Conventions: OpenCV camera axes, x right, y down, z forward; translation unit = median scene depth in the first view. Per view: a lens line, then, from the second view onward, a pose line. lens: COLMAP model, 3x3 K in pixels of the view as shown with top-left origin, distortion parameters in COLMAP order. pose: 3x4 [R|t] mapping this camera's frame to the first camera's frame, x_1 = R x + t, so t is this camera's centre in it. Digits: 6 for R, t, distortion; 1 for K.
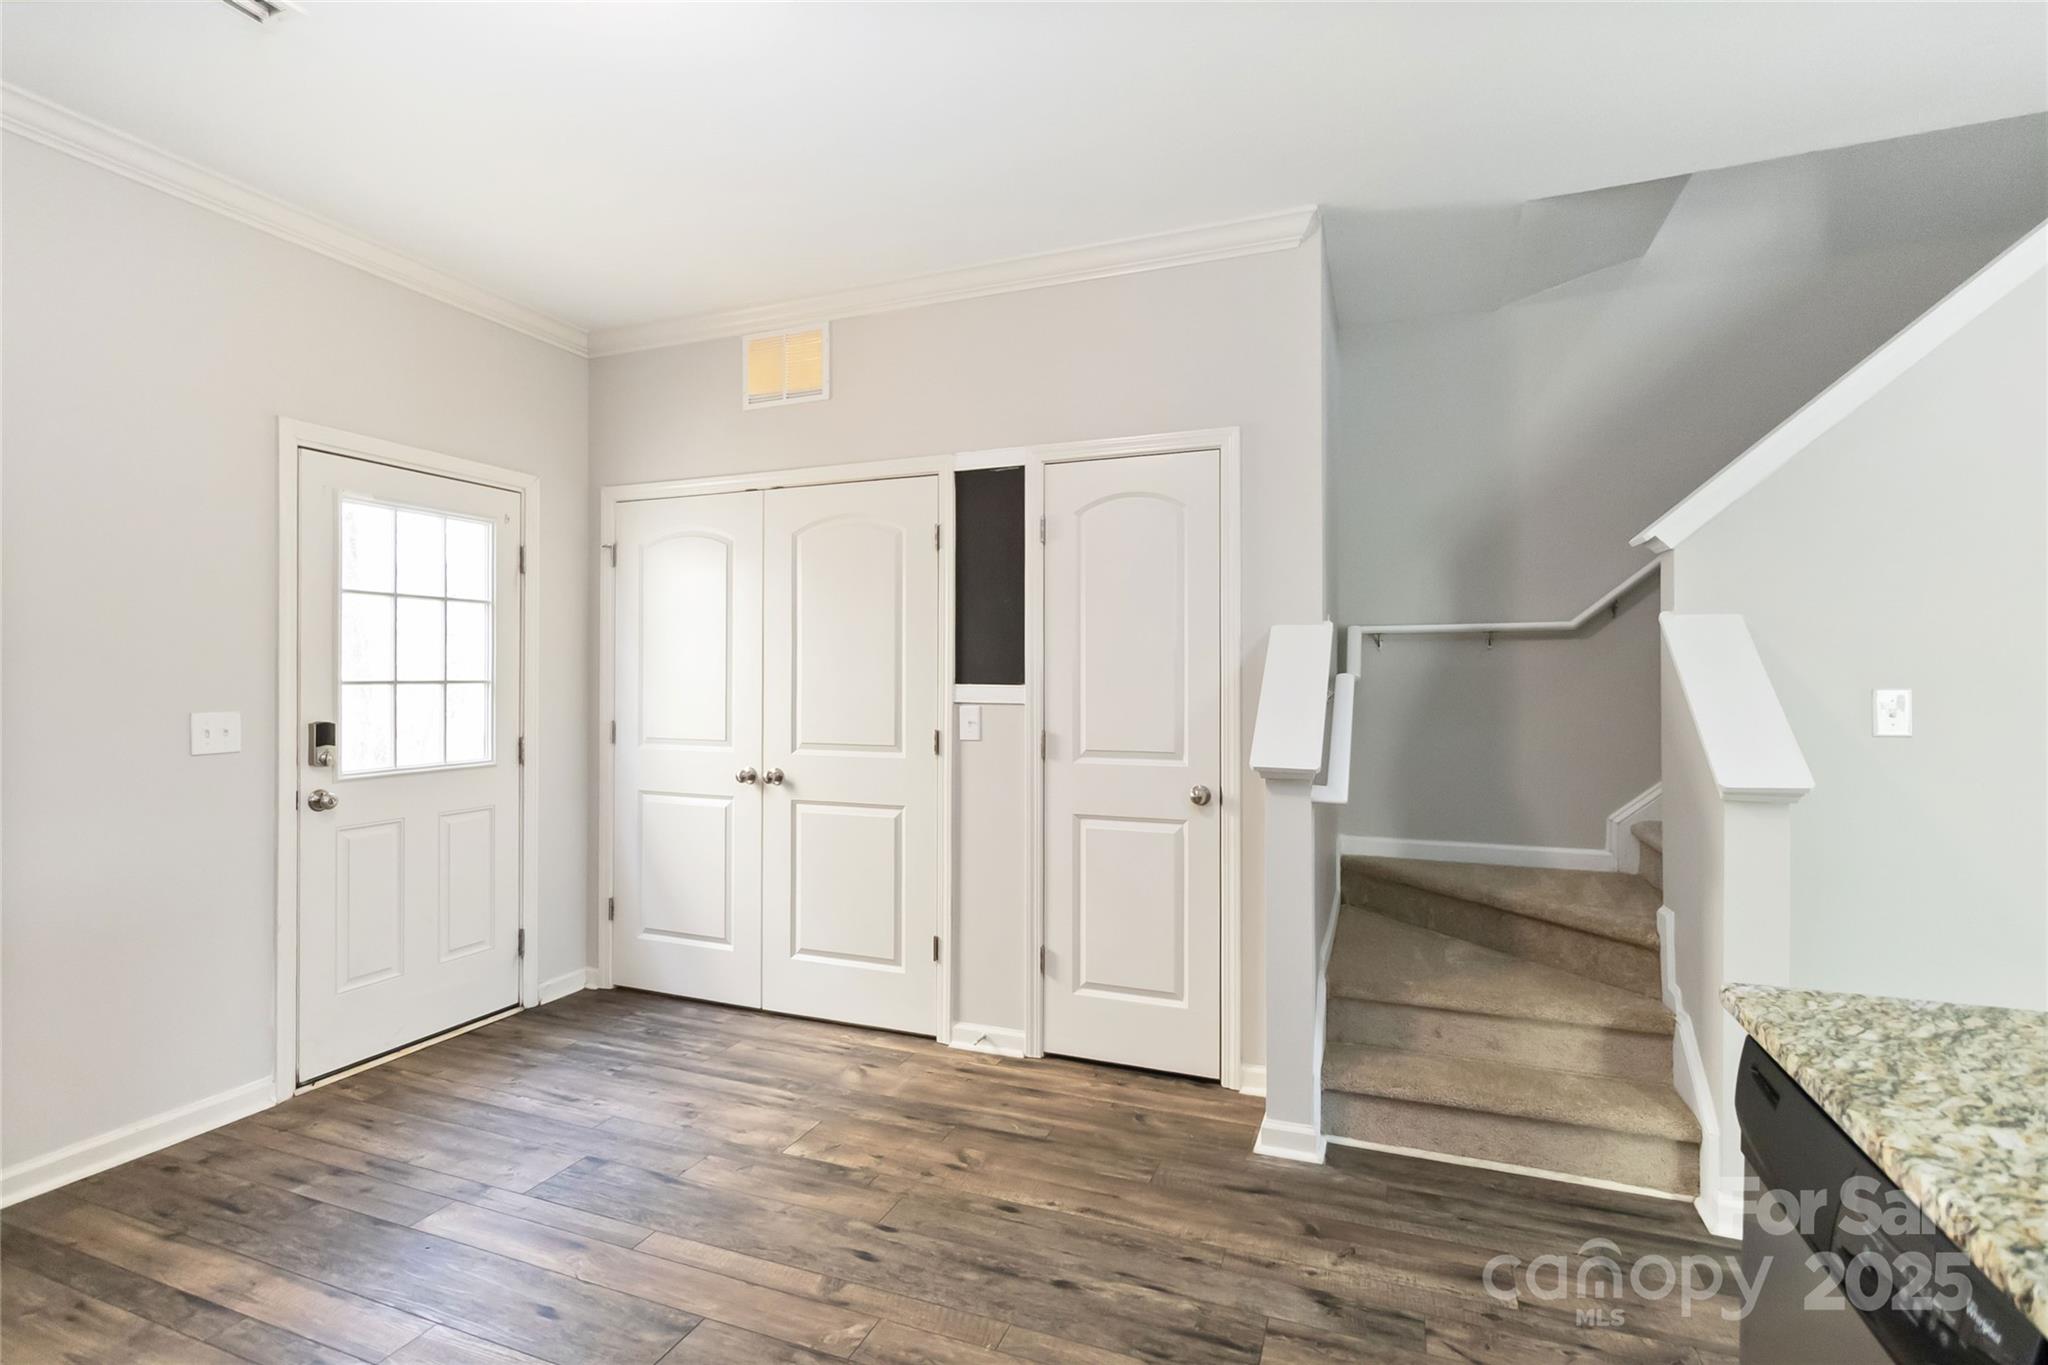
lens RADIAL K [[946.2, 0, 1026.3], [0, 946.2, 671.9], [0, 0, 1]] dist [-0.003569, -0.000473]
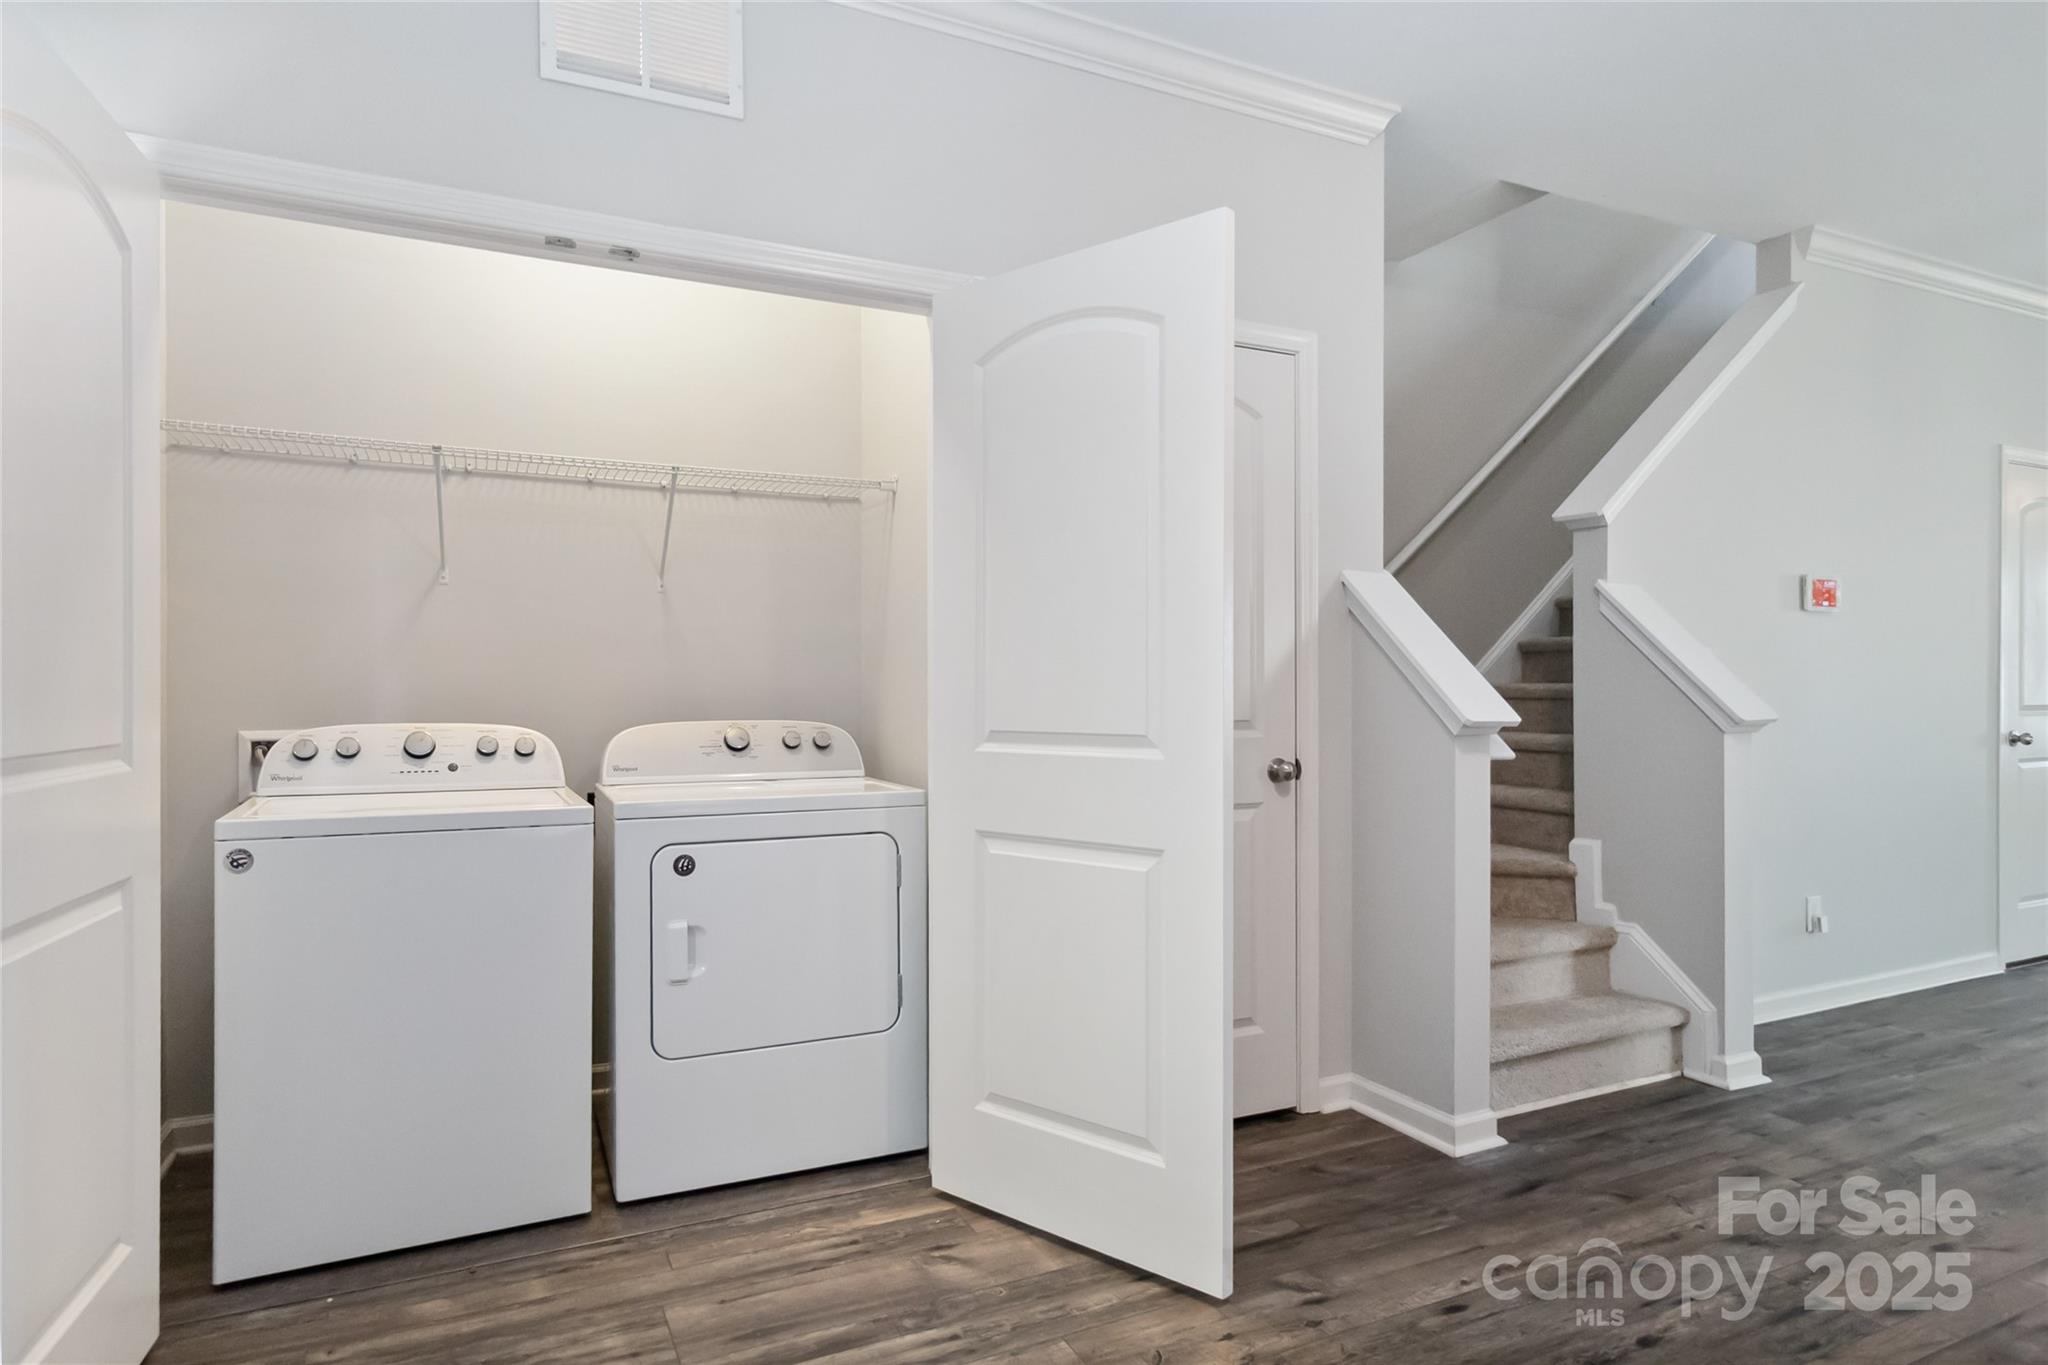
lens RADIAL K [[1150.6, 0, 1024.0], [0, 1150.6, 682.5], [0, 0, 1]] dist [0.003054, 0.000189]
pose [[0.677077, 0.000508, 0.735912, -0.817243], [-0.007311, 0.999955, 0.006037, 0.057149], [-0.735876, -0.009468, 0.677050, 0.558441]]
